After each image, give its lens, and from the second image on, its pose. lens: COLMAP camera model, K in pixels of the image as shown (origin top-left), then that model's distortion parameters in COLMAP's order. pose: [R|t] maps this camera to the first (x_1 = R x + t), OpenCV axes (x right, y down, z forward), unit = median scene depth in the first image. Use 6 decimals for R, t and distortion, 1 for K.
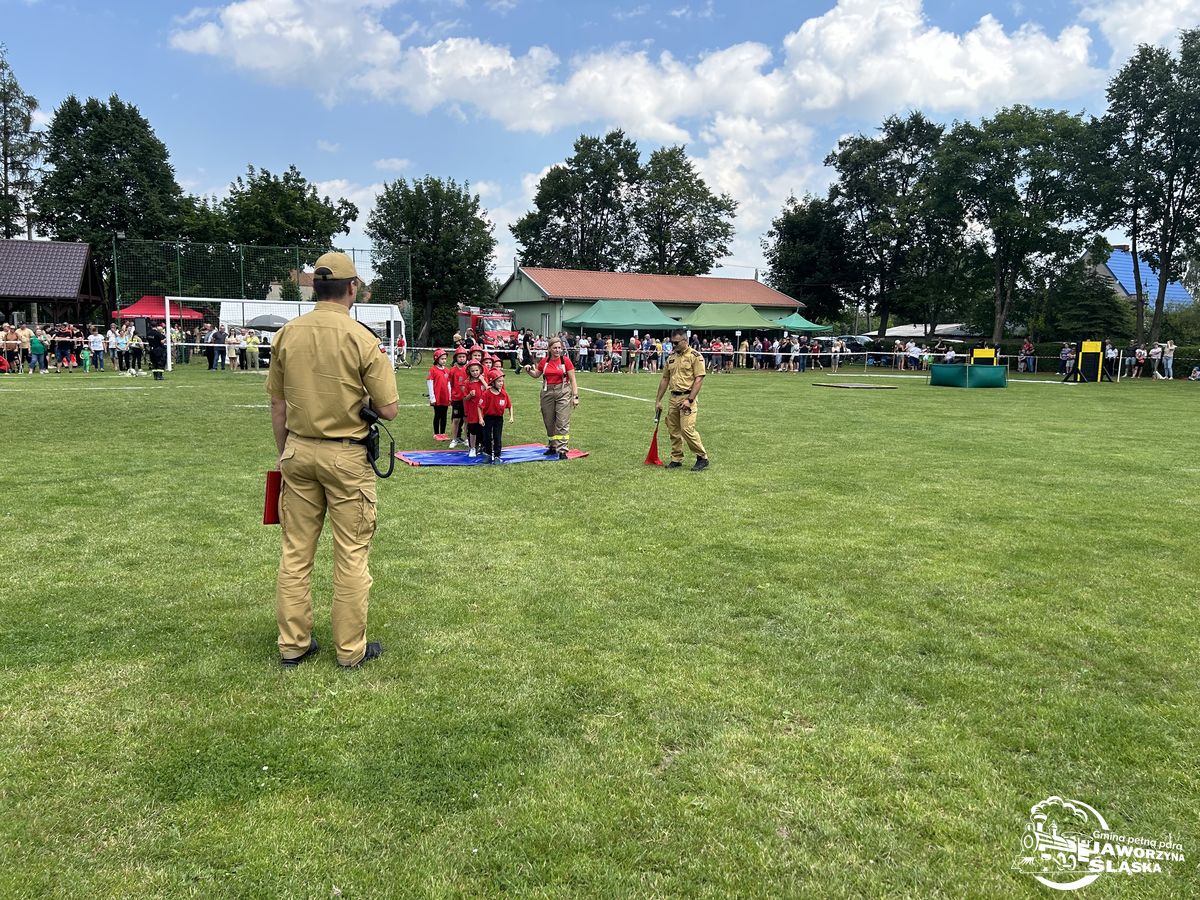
lens RADIAL K [[918.8, 0, 606.7], [0, 918.8, 456.2], [0, 0, 1]] dist [0.056521, -0.043888]
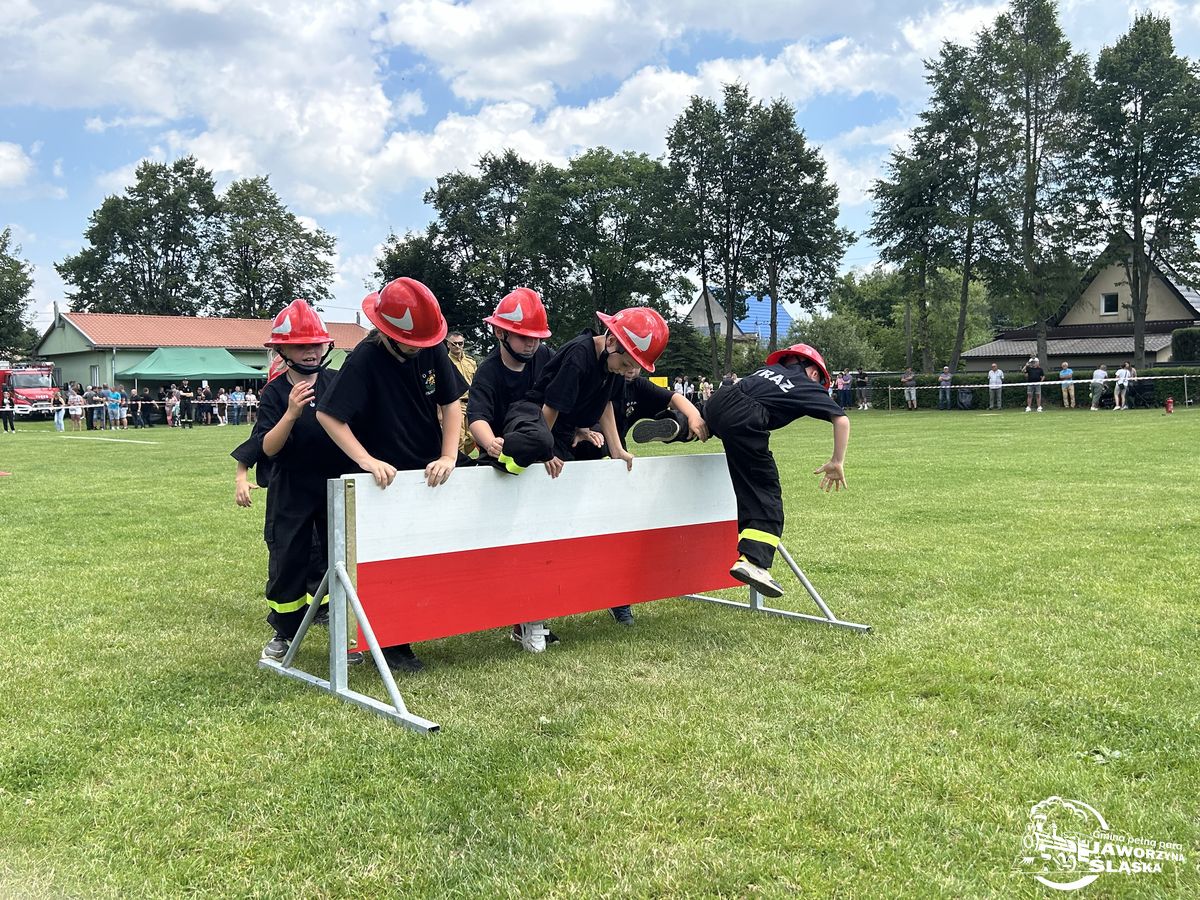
lens RADIAL K [[1099.0, 0, 597.0], [0, 1099.0, 462.9], [0, 0, 1]] dist [0.036987, 0.000000]
pose [[0.956829, -0.052870, 0.285802, 0.073167], [0.072412, 0.995673, -0.058239, 0.024963], [-0.281486, 0.076420, 0.956517, -0.091108]]
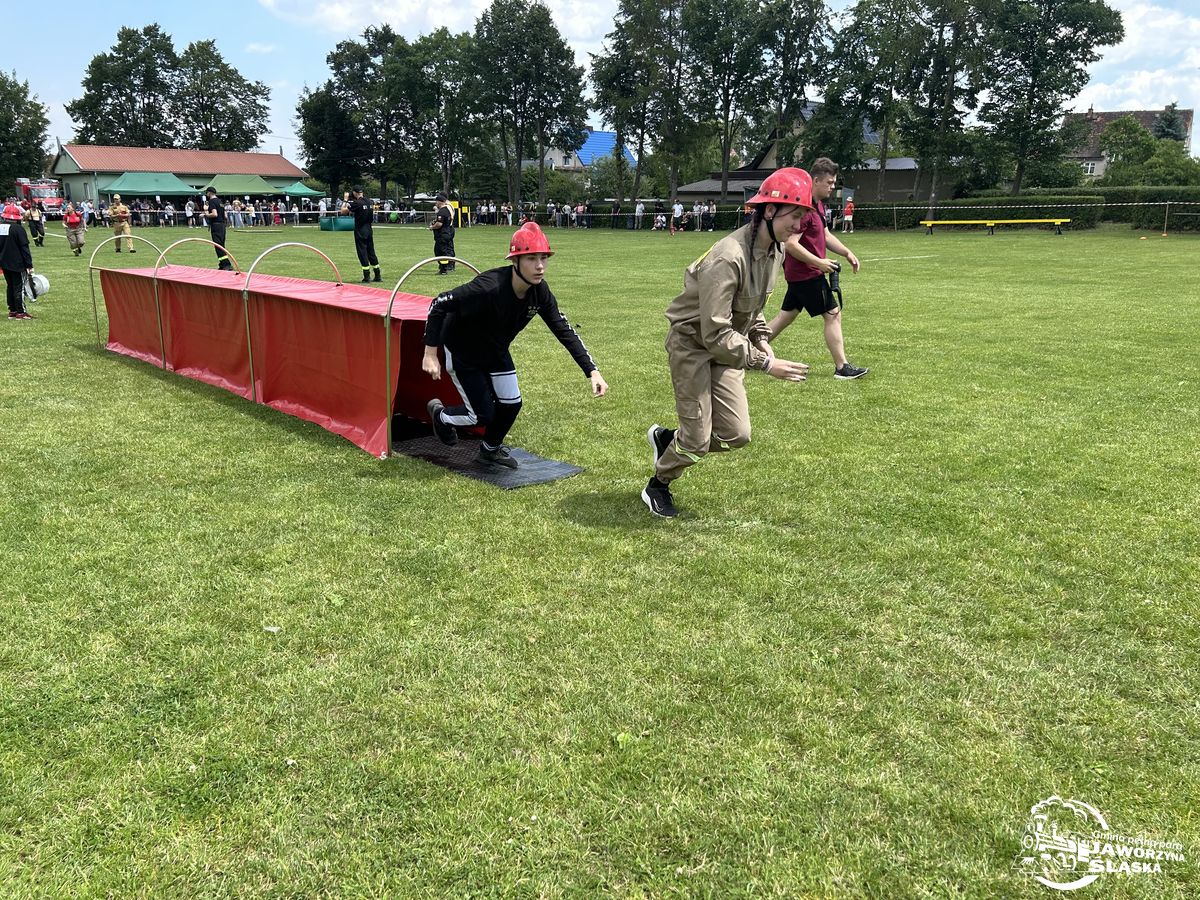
lens RADIAL K [[918.8, 0, 604.6], [0, 918.8, 439.9], [0, 0, 1]] dist [0.056521, -0.043888]
pose [[0.961205, -0.086486, 0.261927, 0.228105], [0.052754, 0.989685, 0.133192, 0.053378], [-0.270745, -0.114207, 0.955853, -0.403797]]
